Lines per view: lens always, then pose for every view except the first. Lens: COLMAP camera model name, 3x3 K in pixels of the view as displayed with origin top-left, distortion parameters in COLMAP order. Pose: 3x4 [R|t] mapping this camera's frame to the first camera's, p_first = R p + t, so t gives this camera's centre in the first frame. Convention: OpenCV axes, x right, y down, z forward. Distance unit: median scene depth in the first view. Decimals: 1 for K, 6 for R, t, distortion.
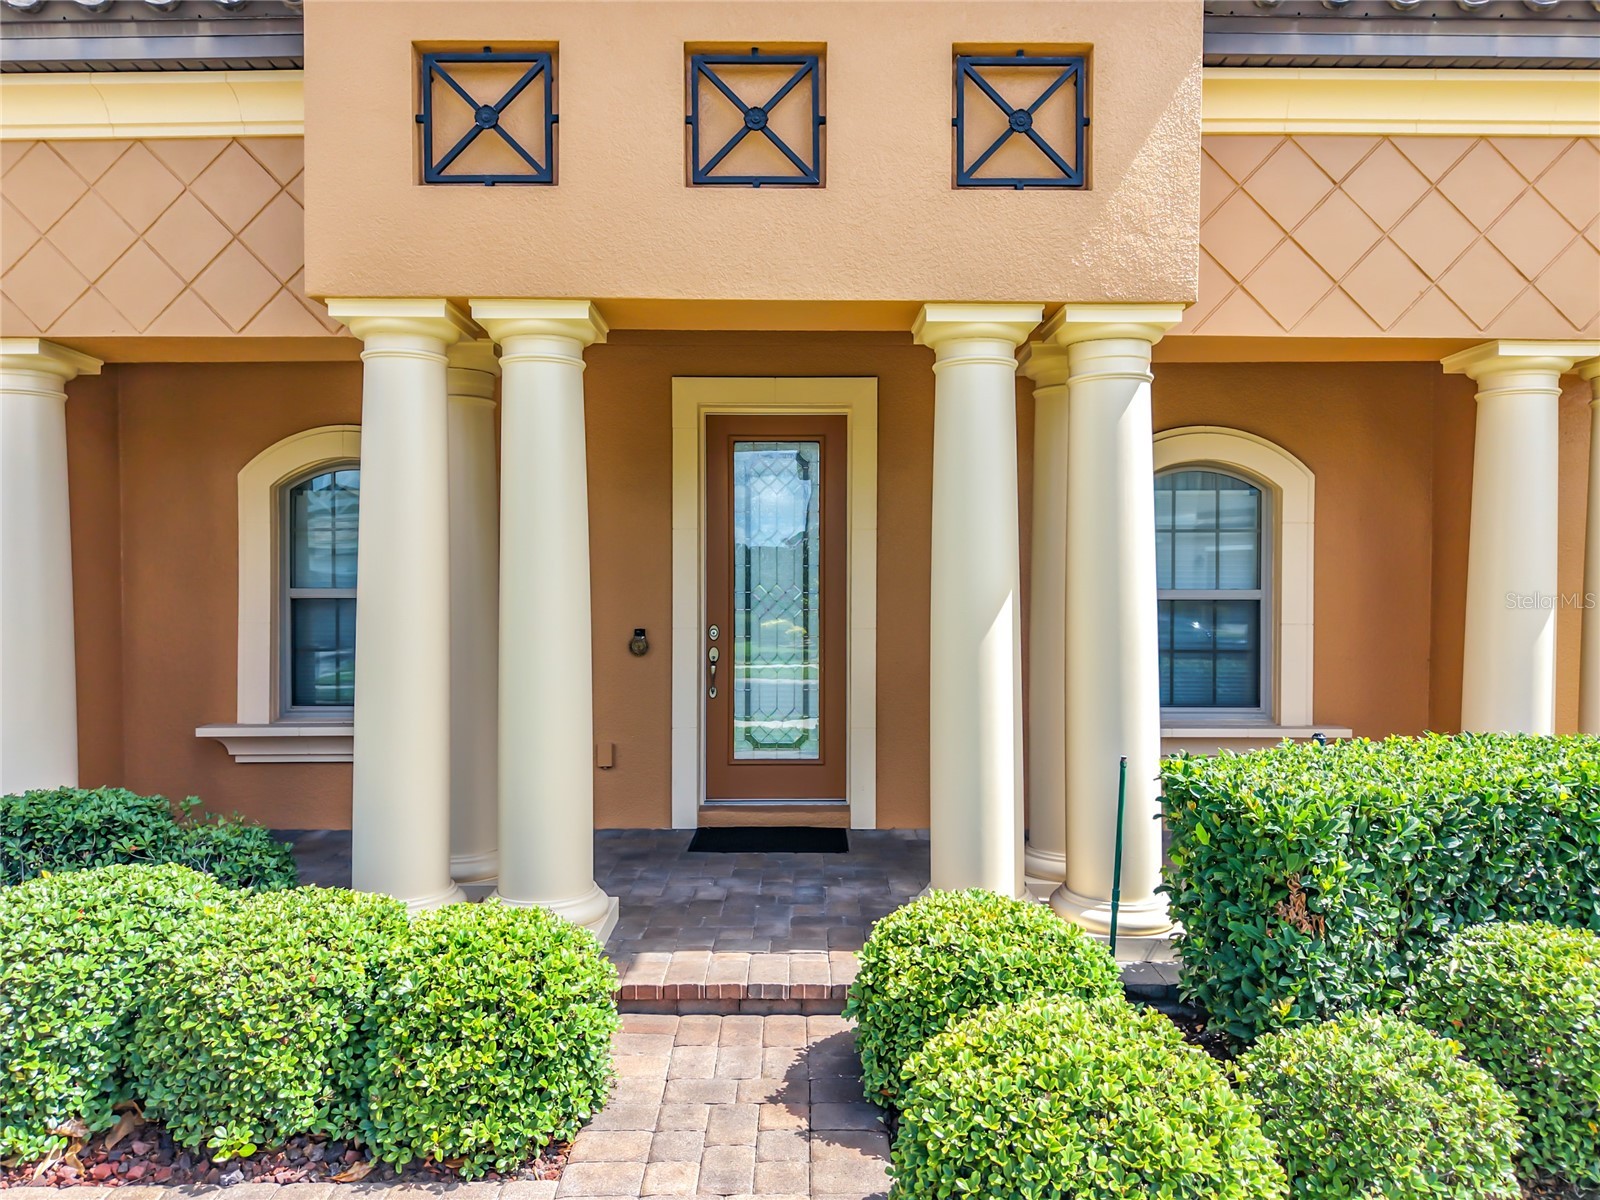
lens RADIAL K [[1135.4, 0, 804.9], [0, 1135.4, 580.4], [0, 0, 1]] dist [-0.000089, 0.000341]
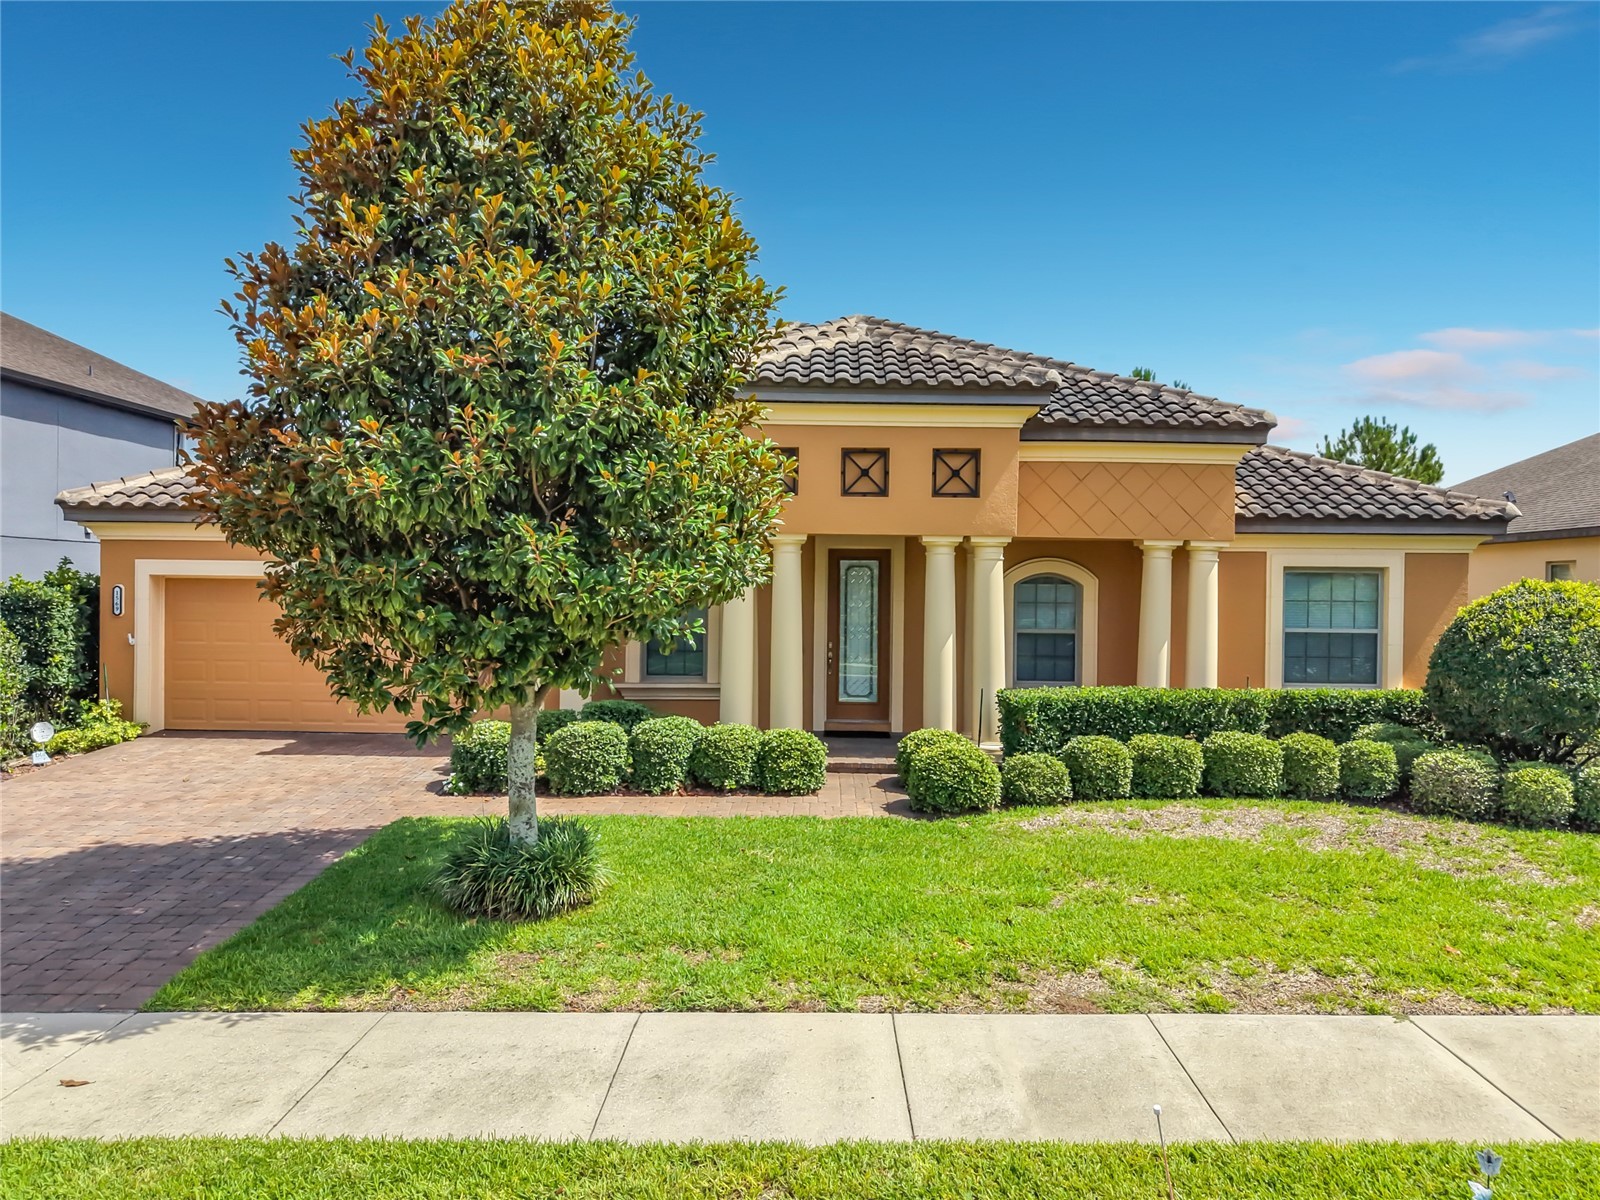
lens RADIAL K [[1105.5, 0, 799.6], [0, 1105.5, 582.9], [0, 0, 1]] dist [0.042974, -0.045266]
pose [[0.999618, 0.010203, -0.025683, -0.135098], [-0.010266, 0.999945, -0.002327, -0.111783], [0.025657, 0.002590, 0.999667, -1.853006]]
